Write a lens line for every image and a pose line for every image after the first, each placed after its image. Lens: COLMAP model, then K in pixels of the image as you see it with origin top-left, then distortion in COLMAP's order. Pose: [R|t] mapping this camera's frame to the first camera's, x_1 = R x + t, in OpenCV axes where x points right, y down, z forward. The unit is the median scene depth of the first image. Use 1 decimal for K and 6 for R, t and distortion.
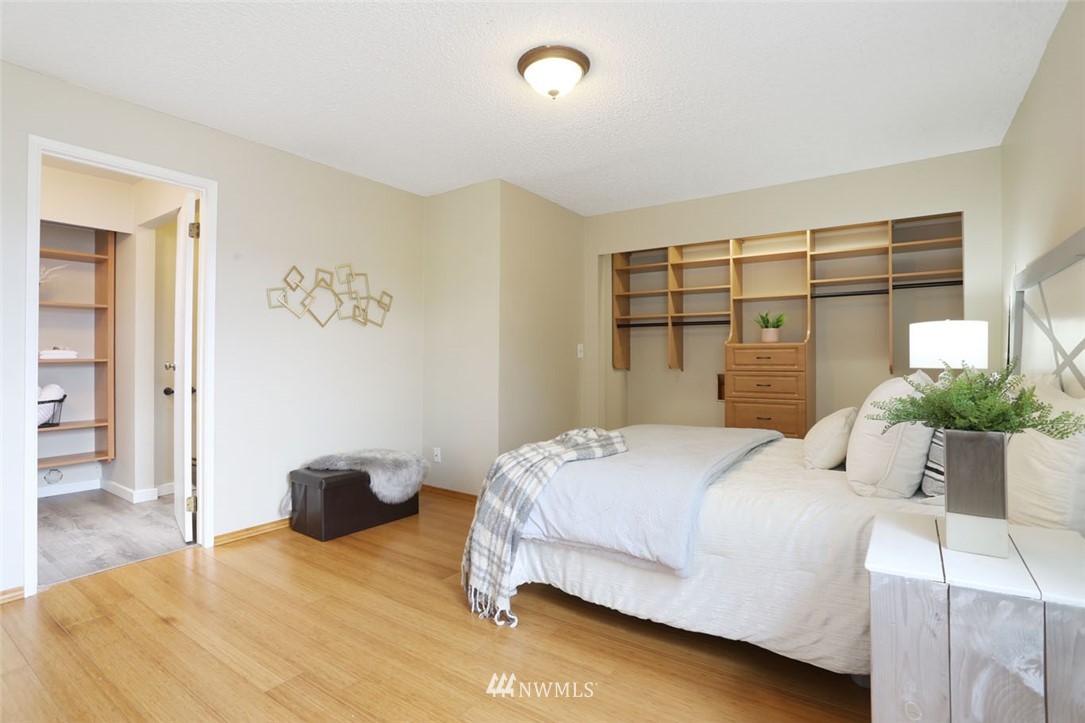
lens RADIAL K [[528.6, 0, 542.2], [0, 528.6, 357.1], [0, 0, 1]] dist [-0.072547, 0.029928]
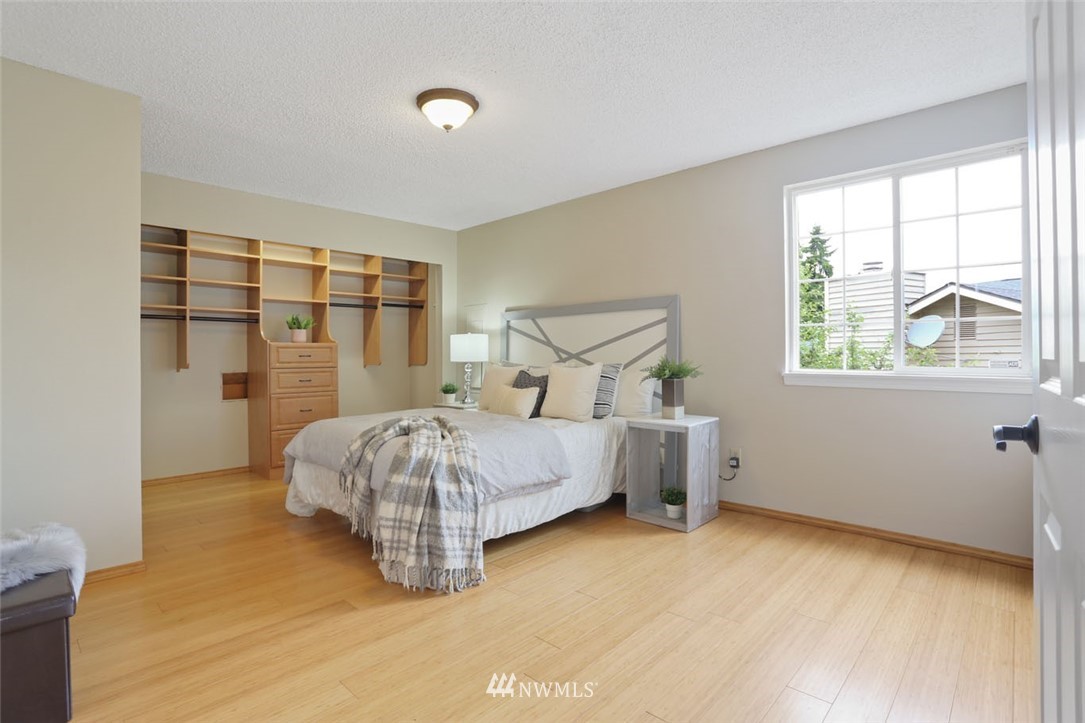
lens RADIAL K [[528.6, 0, 542.2], [0, 528.6, 357.1], [0, 0, 1]] dist [-0.072547, 0.029928]
pose [[0.151045, -0.004175, 0.988518, -0.600970], [0.003229, 0.999988, 0.003731, 0.001317], [-0.988522, 0.002628, 0.151056, 0.338203]]
